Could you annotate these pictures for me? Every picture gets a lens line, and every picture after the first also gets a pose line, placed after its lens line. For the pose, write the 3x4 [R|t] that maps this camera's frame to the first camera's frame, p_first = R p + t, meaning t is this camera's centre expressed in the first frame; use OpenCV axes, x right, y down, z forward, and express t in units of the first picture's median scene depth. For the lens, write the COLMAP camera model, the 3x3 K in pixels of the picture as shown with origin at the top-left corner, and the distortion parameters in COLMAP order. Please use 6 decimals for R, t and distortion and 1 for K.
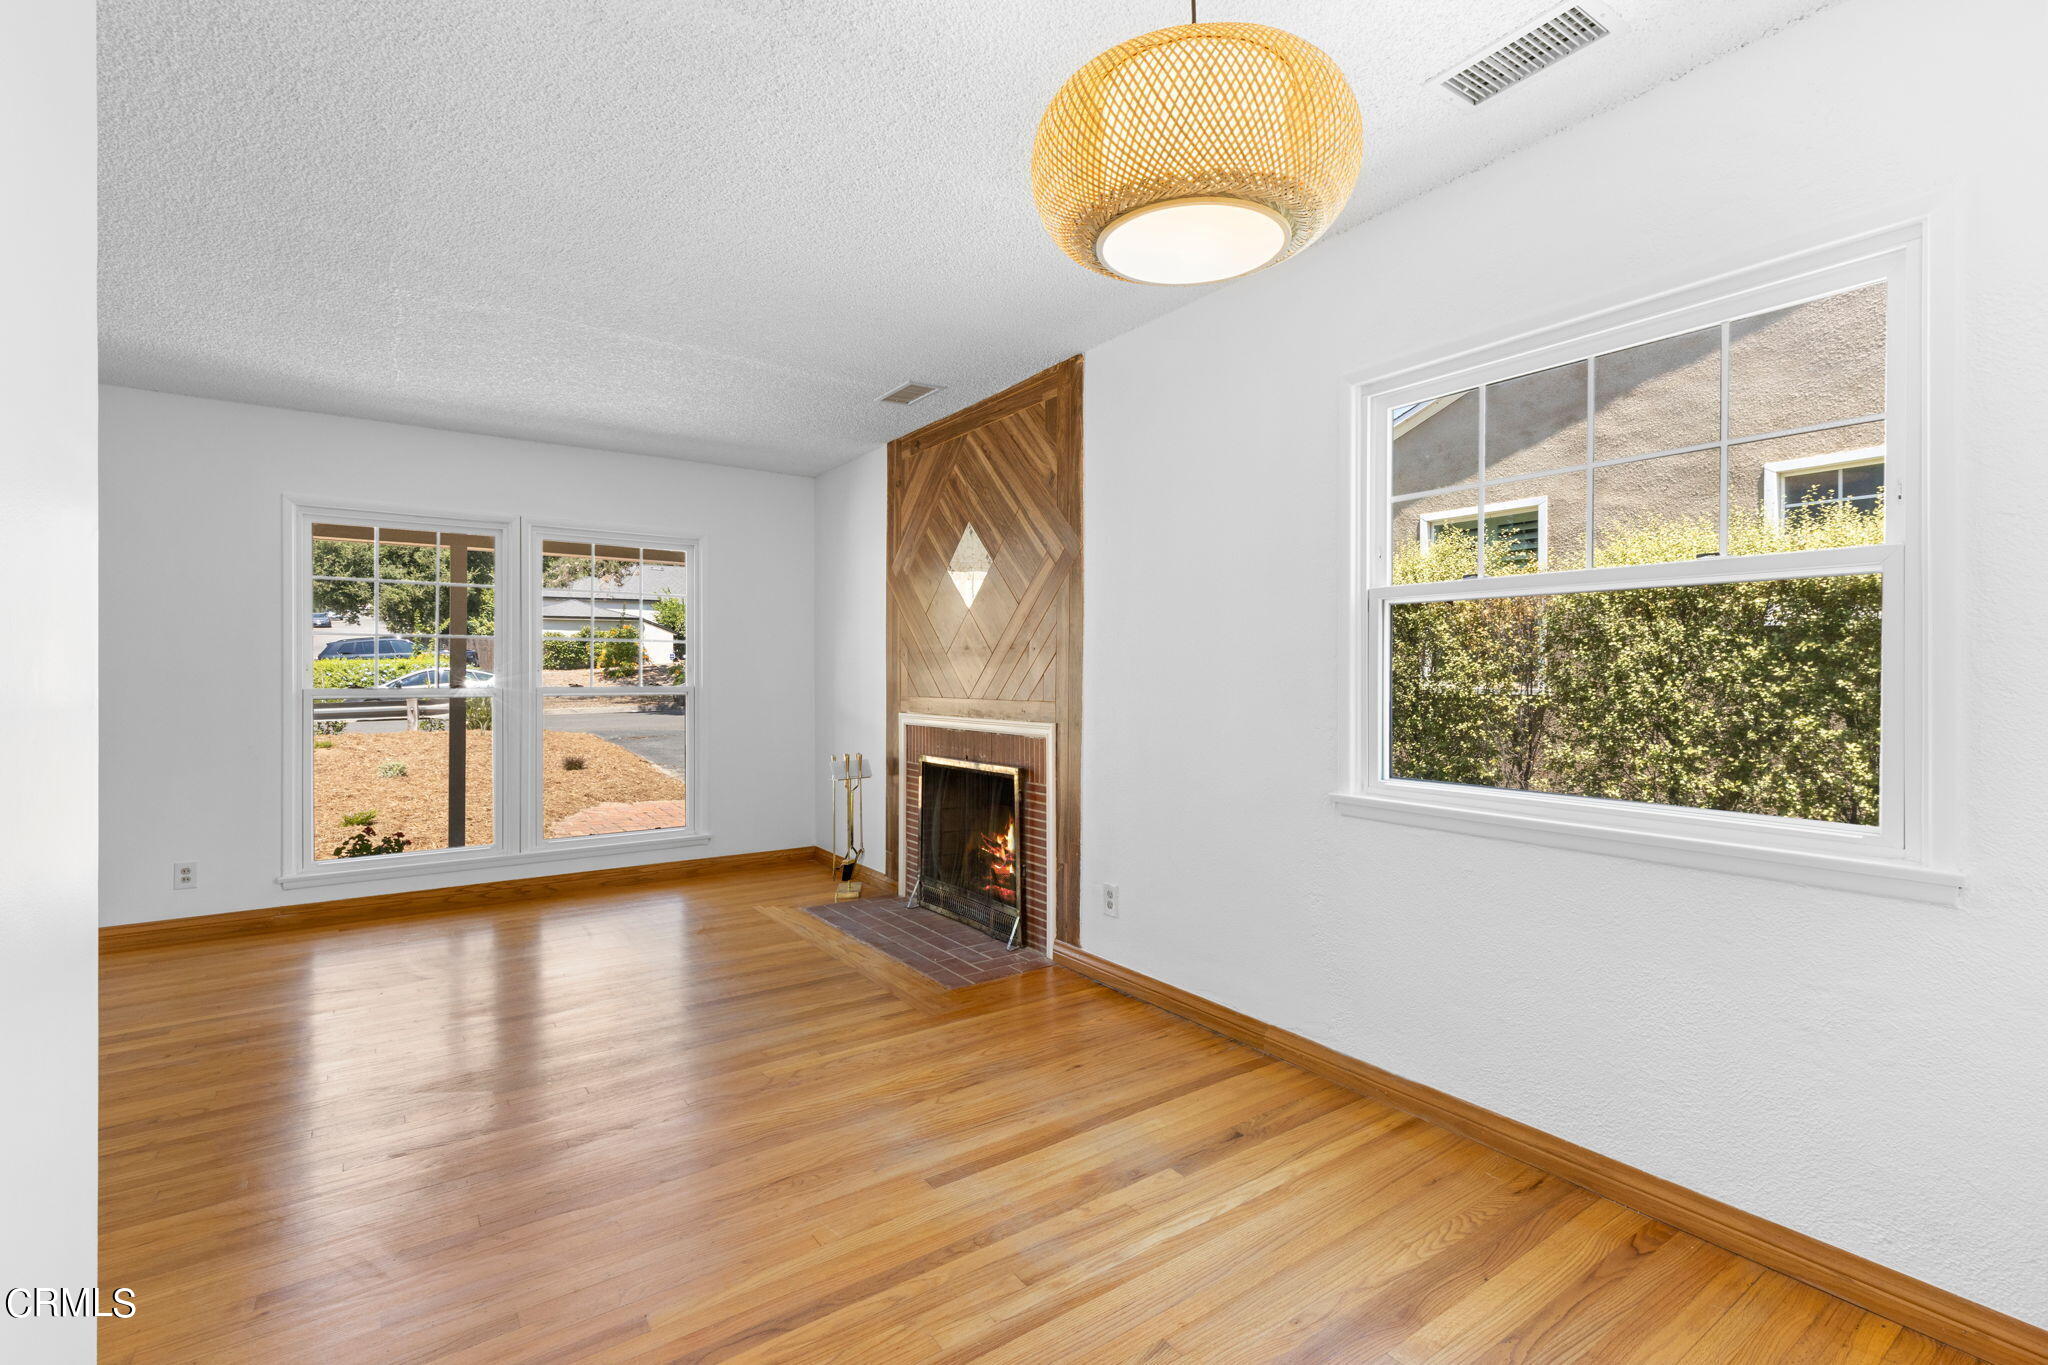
lens RADIAL K [[916.1, 0, 1036.0], [0, 916.1, 676.2], [0, 0, 1]] dist [0.010749, -0.002127]
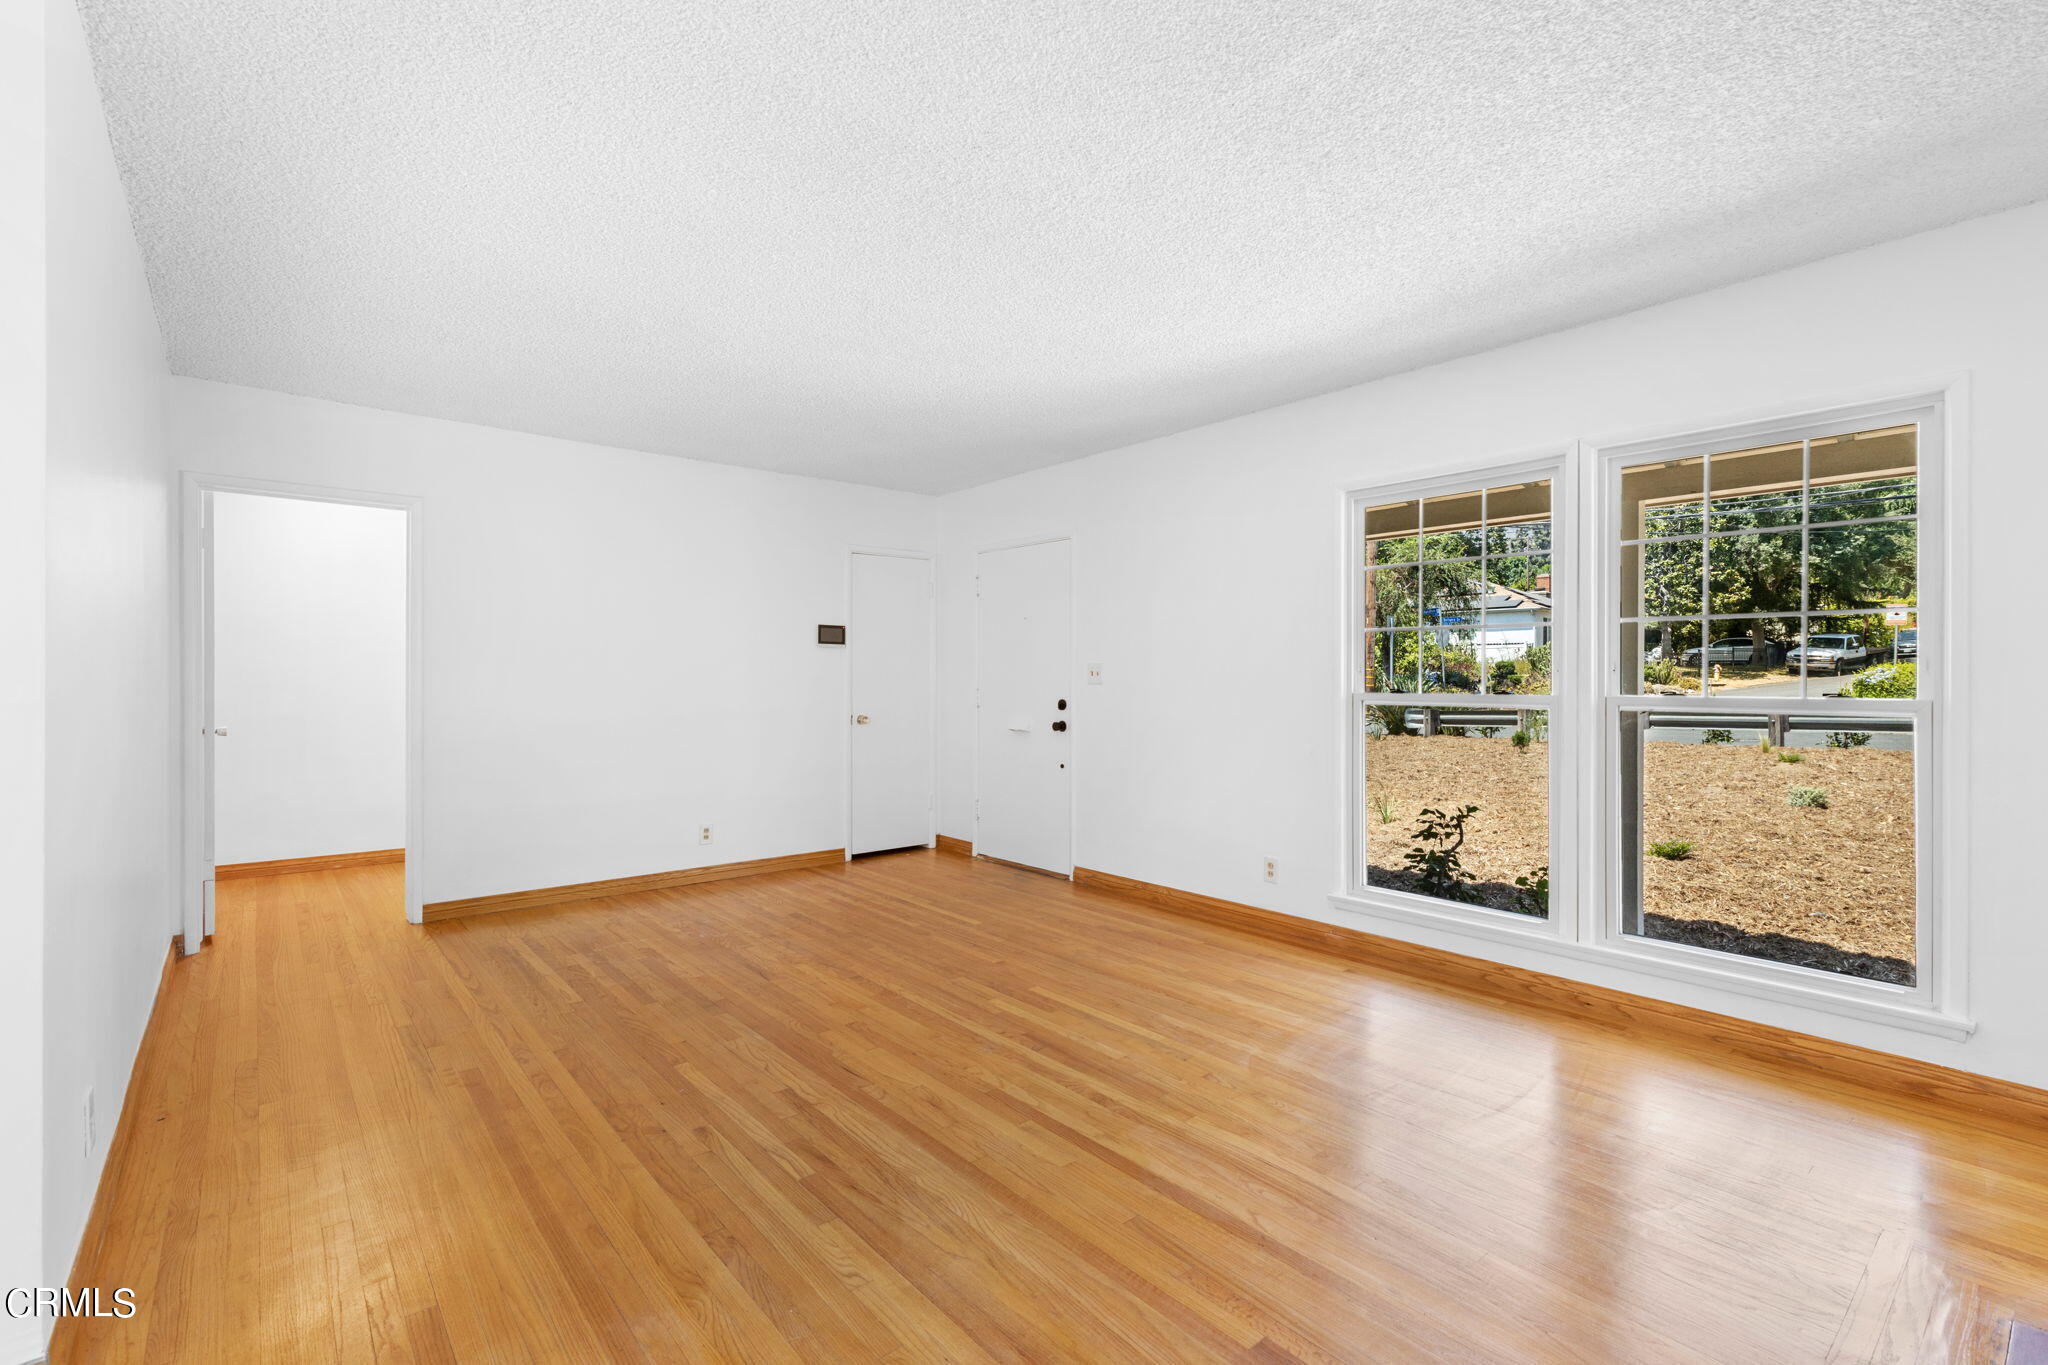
lens RADIAL K [[916.1, 0, 1046.1], [0, 916.1, 680.2], [0, 0, 1]] dist [0.010749, -0.002127]
pose [[0.091792, 0.002365, -0.995775, 0.084175], [-0.002188, 0.999995, 0.002173, 0.000374], [0.995776, 0.001979, 0.091797, 0.660675]]
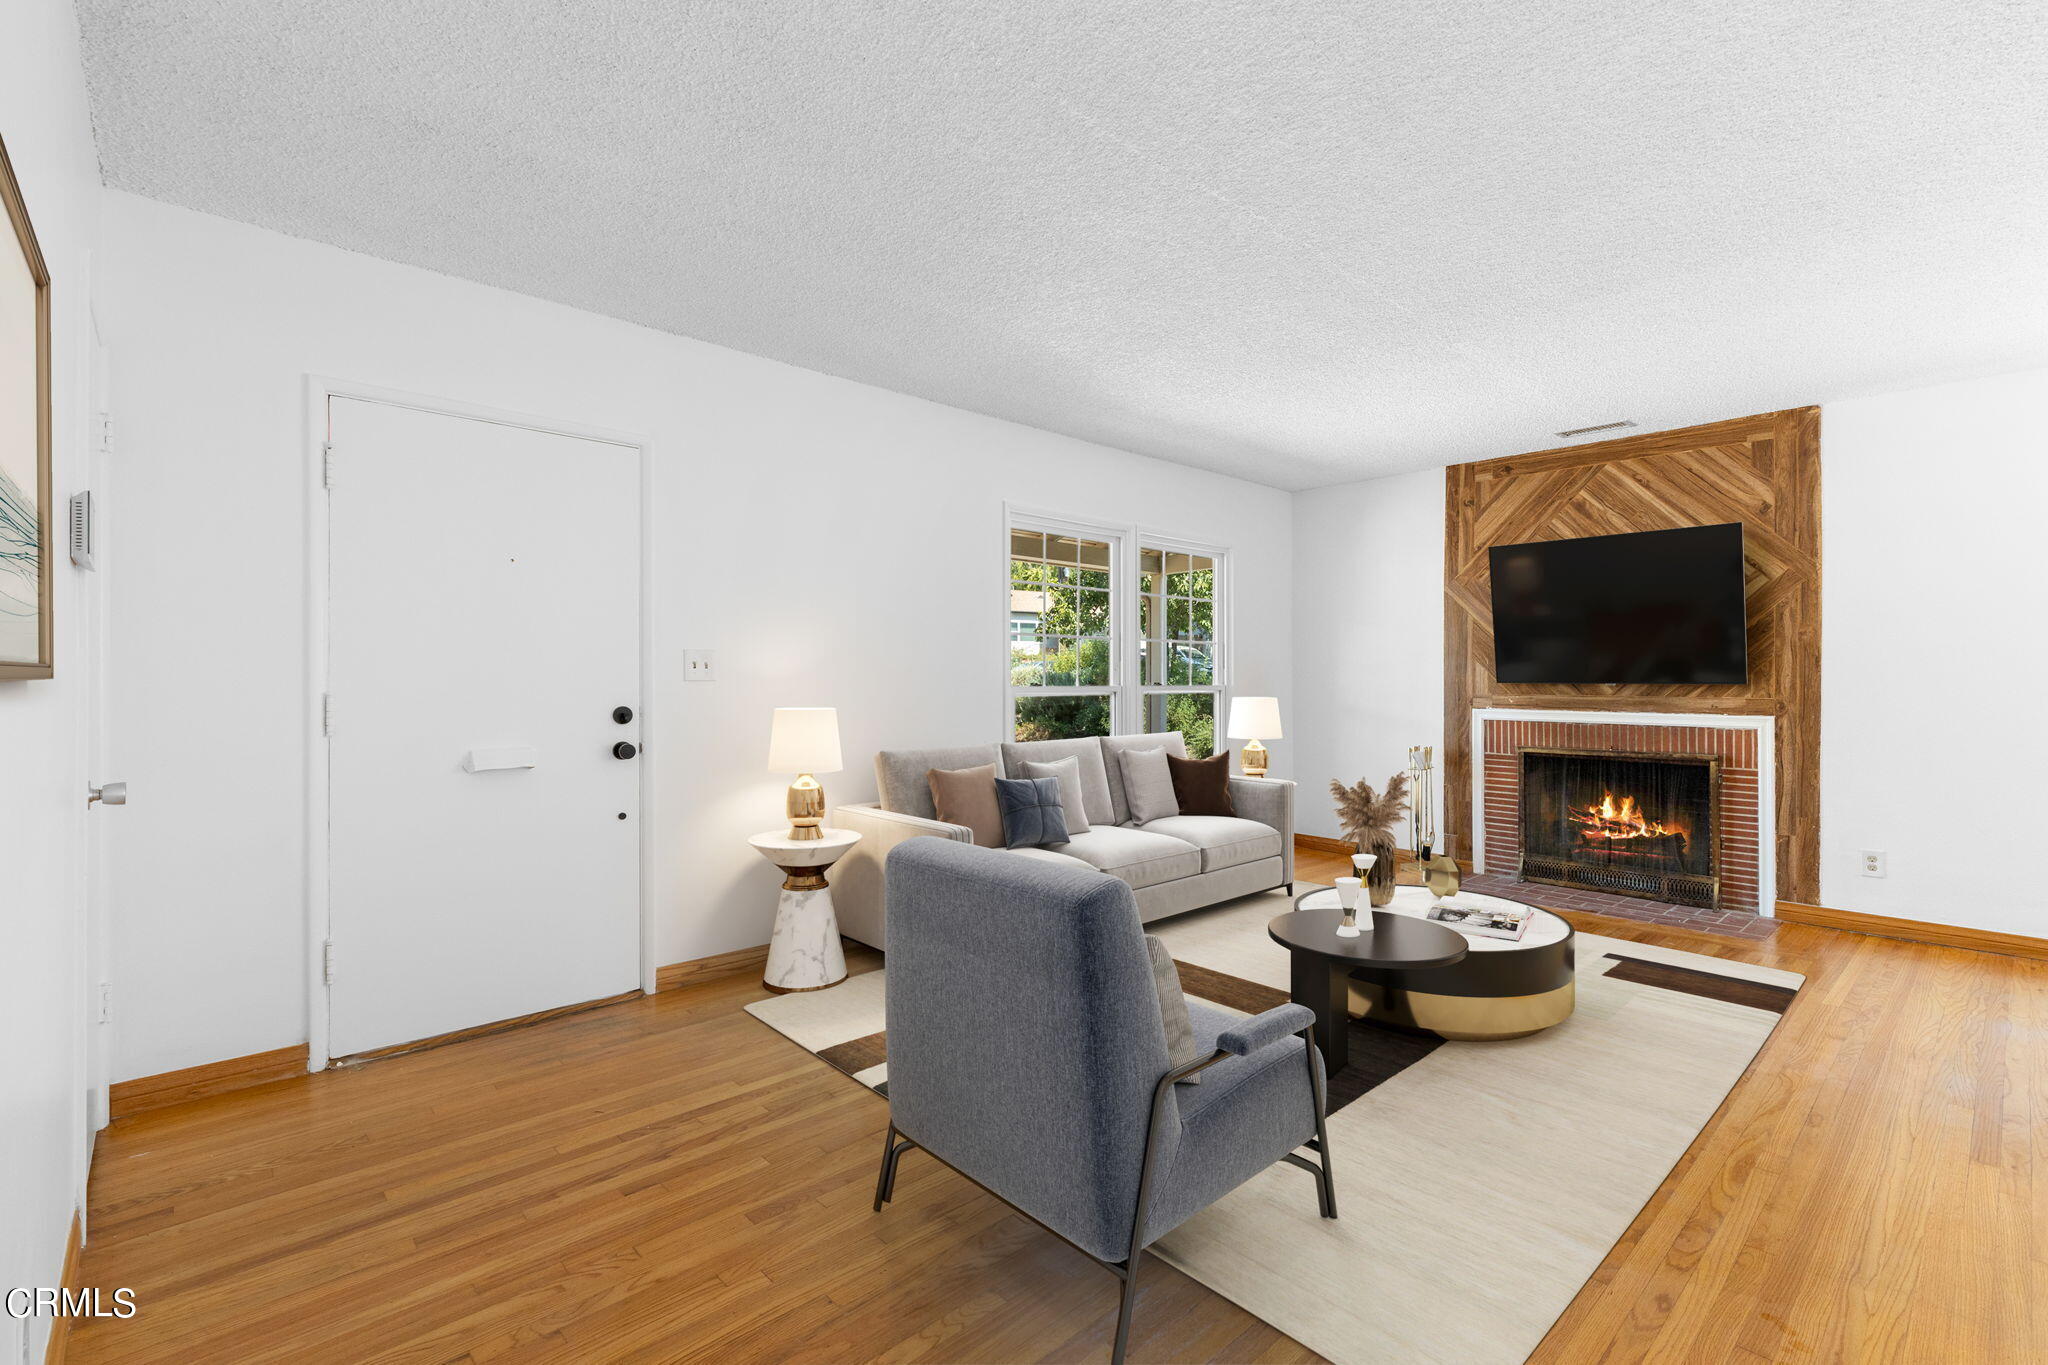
lens RADIAL K [[916.1, 0, 1038.7], [0, 916.1, 669.4], [0, 0, 1]] dist [0.010749, -0.002127]
pose [[0.990985, 0.004694, 0.133888, -0.976332], [-0.003509, 0.999953, -0.009088, 0.004503], [-0.133925, 0.008536, 0.990955, -0.041784]]
